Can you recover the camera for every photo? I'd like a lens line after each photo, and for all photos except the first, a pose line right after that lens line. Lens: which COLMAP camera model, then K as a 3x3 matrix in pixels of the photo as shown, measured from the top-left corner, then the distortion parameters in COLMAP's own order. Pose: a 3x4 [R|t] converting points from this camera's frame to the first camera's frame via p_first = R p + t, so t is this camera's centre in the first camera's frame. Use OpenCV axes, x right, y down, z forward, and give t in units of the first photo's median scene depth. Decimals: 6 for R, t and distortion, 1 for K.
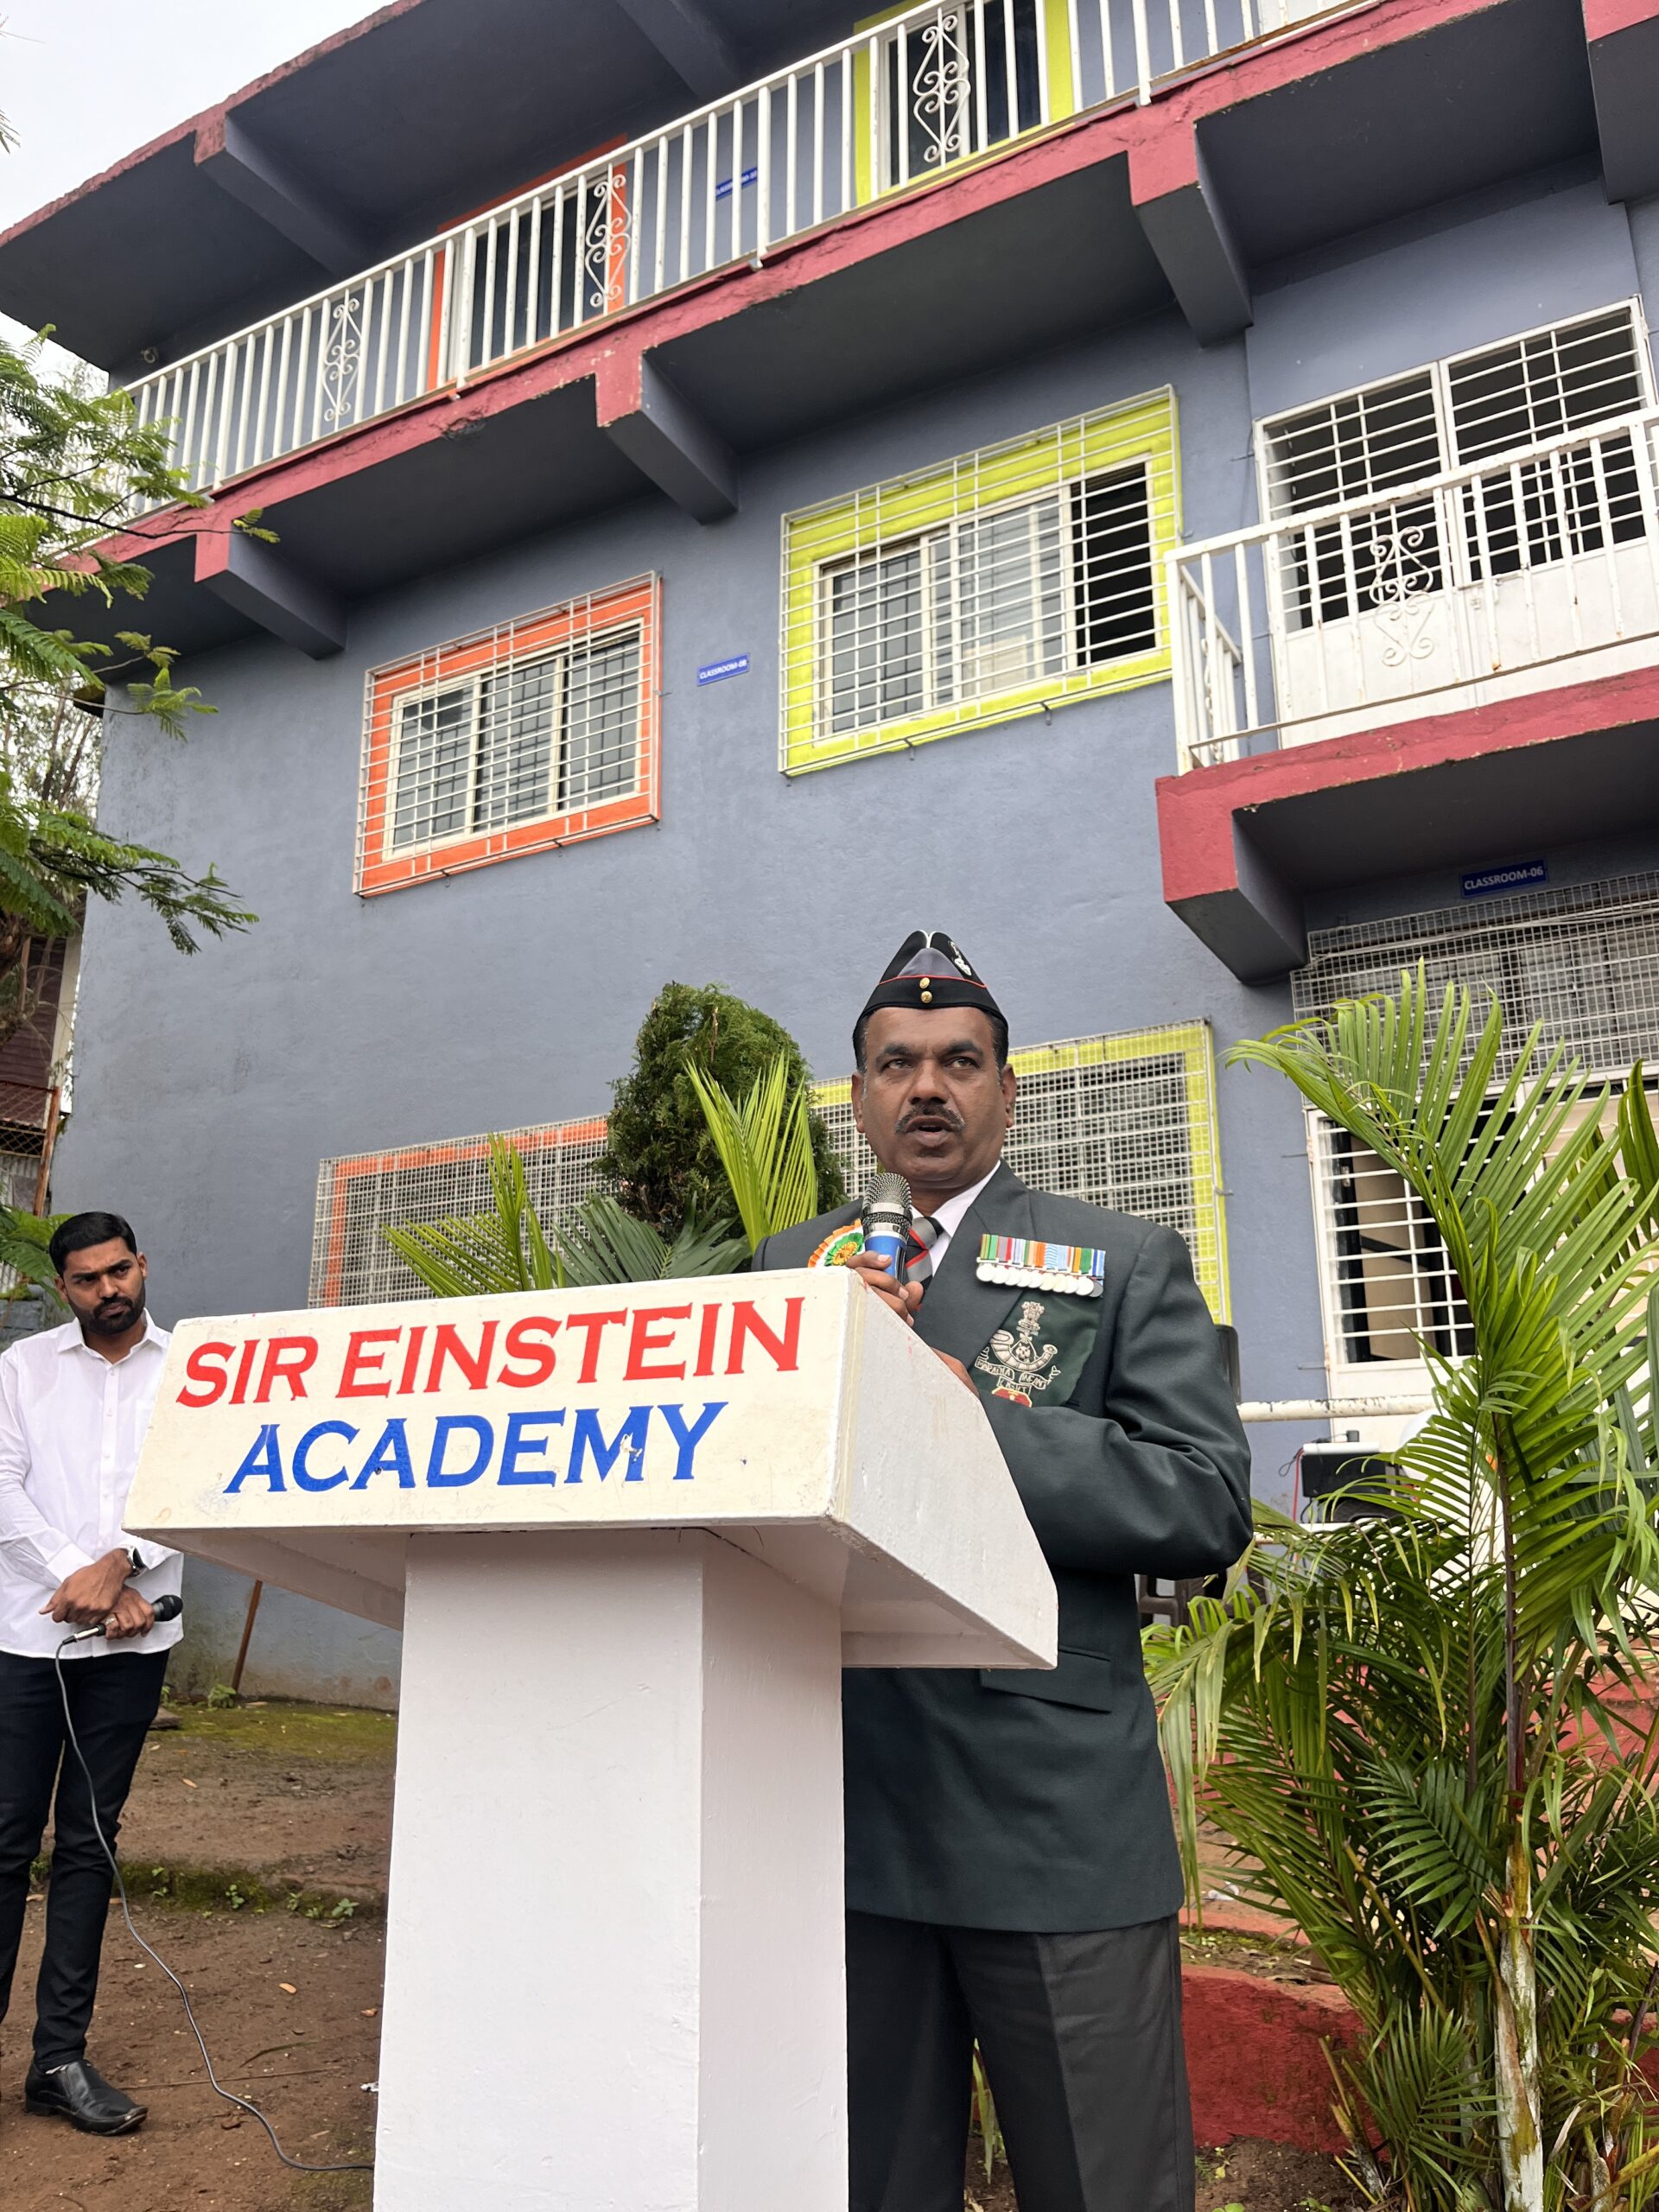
lens RADIAL K [[1673.2, 0, 836.7], [0, 1673.2, 1127.9], [0, 0, 1]] dist [0.044631, -0.059139]
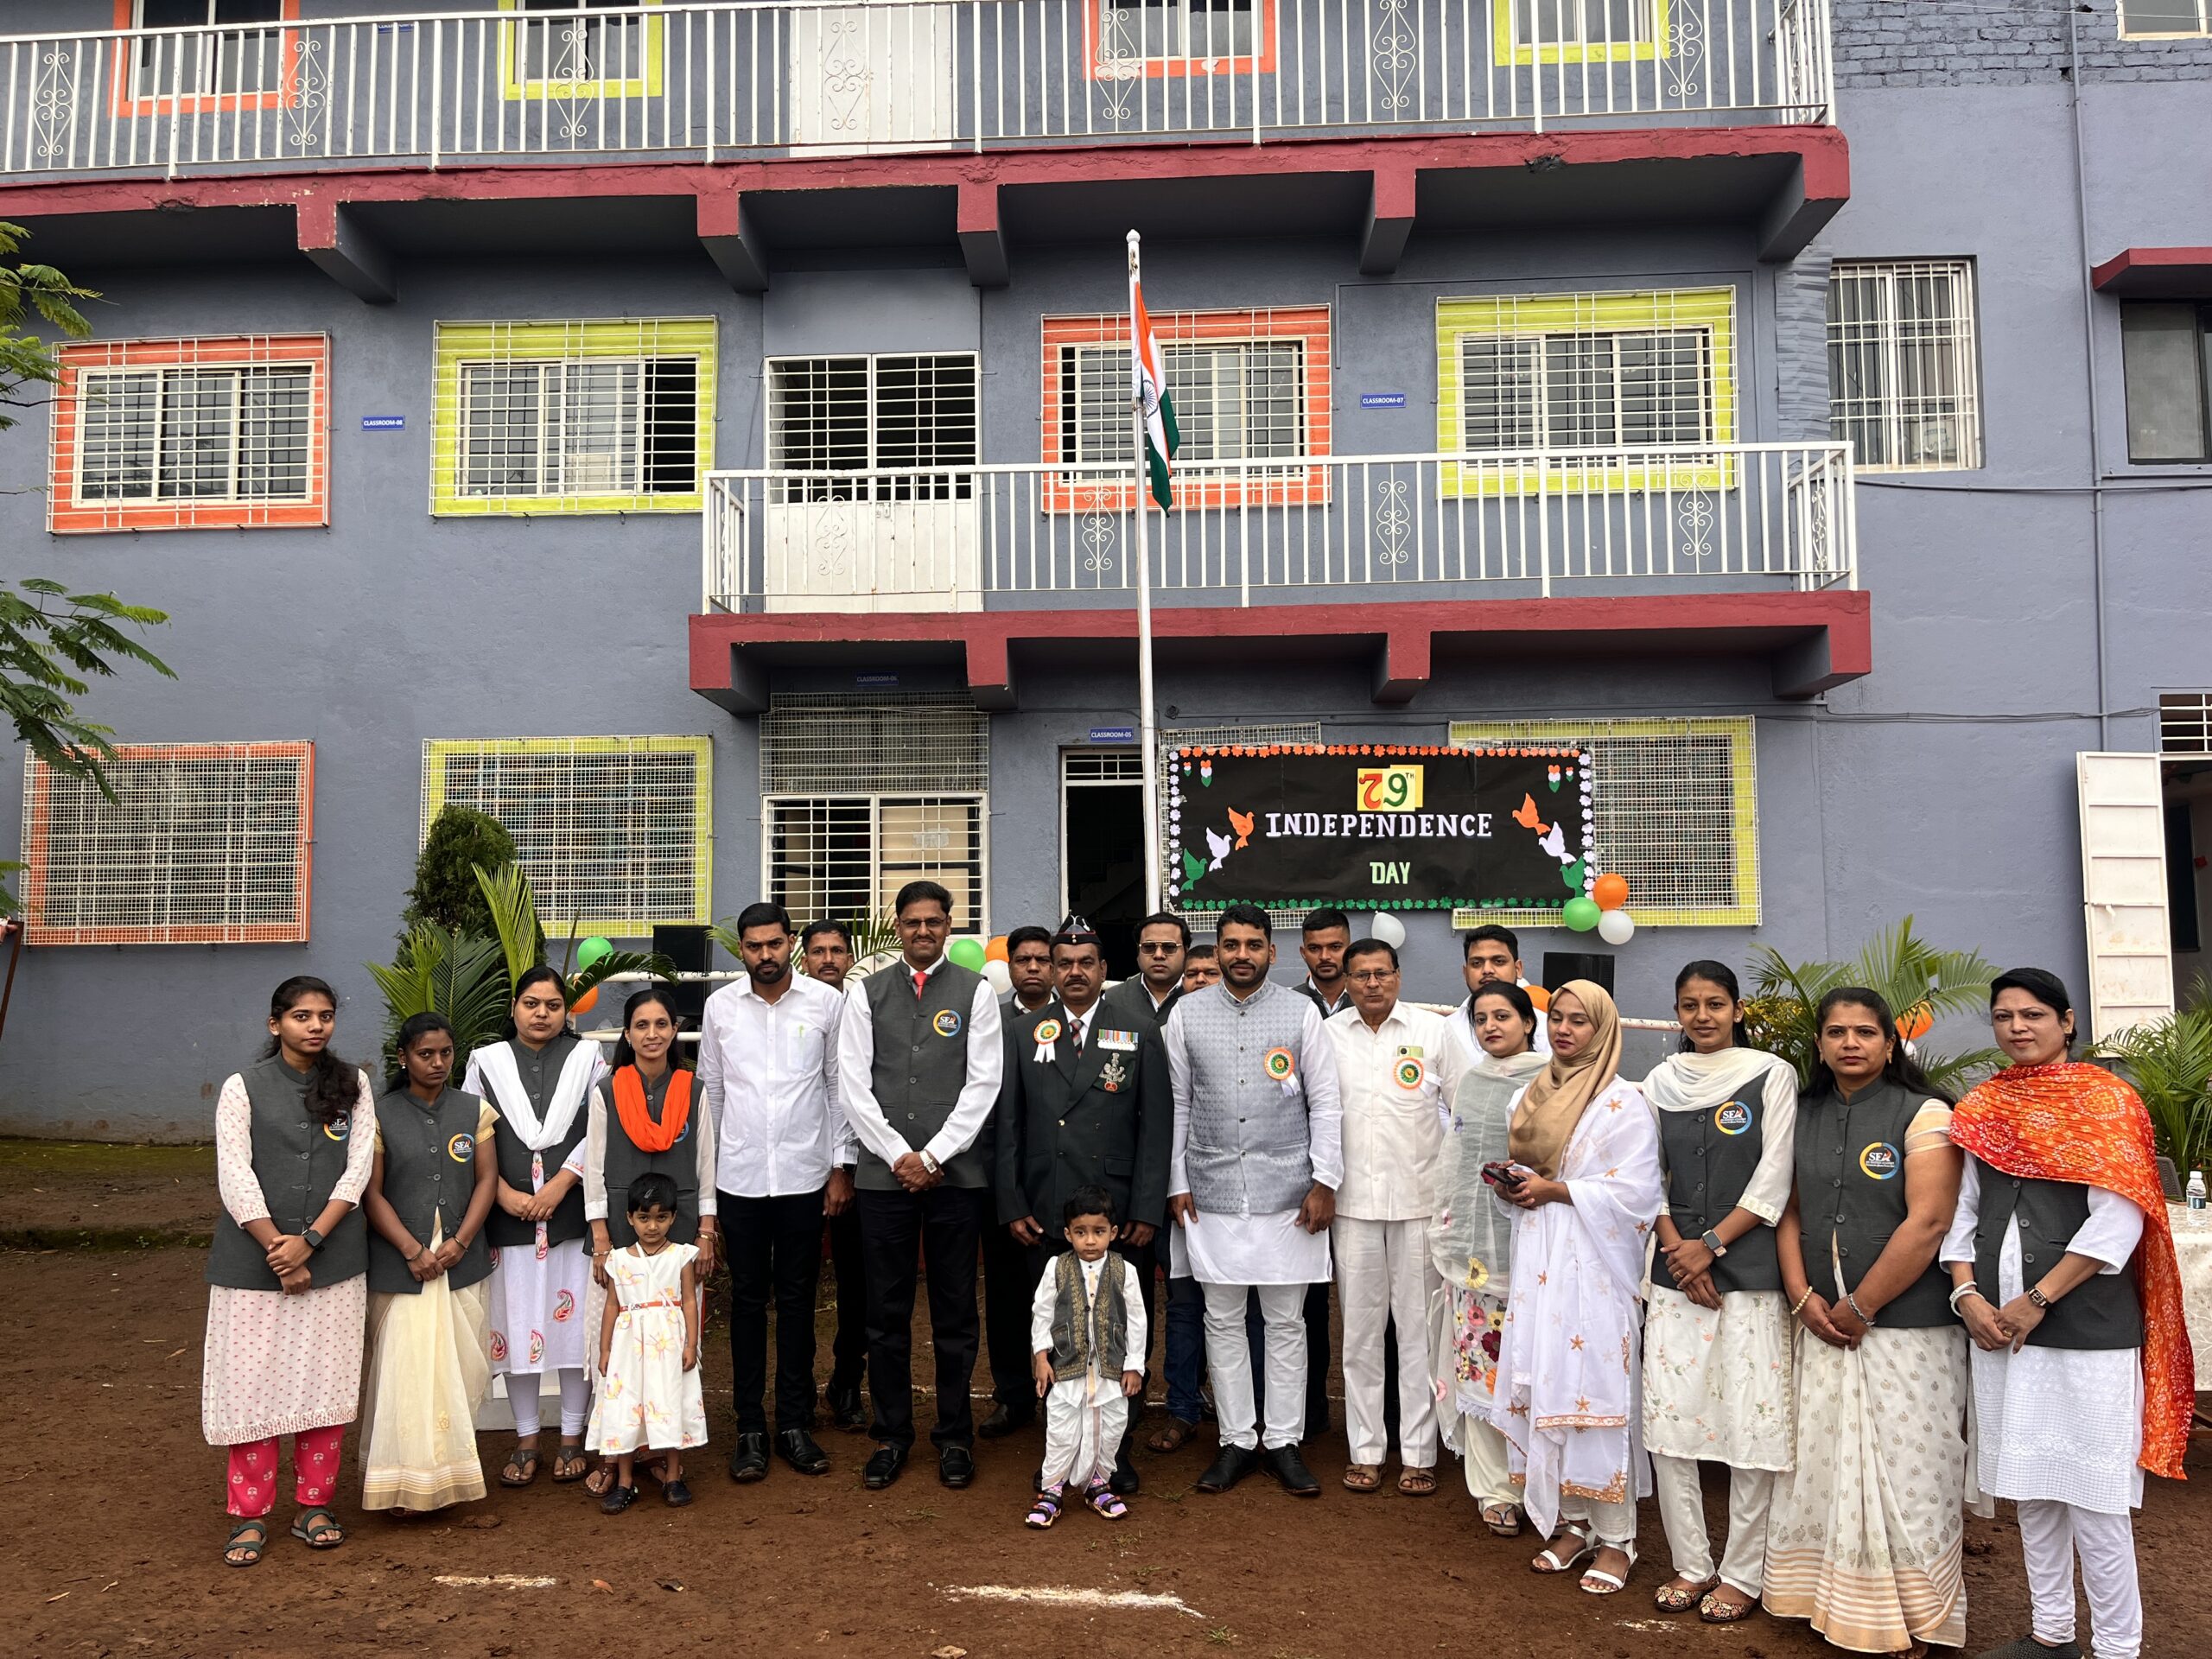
lens RADIAL K [[1673.2, 0, 1088.5], [0, 1673.2, 841.7], [0, 0, 1]] dist [0.044631, -0.059139]
pose [[0.902374, 0.030587, 0.429867, -0.161623], [-0.106881, 0.982199, 0.154475, -0.260289], [-0.417490, -0.185338, 0.889580, -0.698051]]
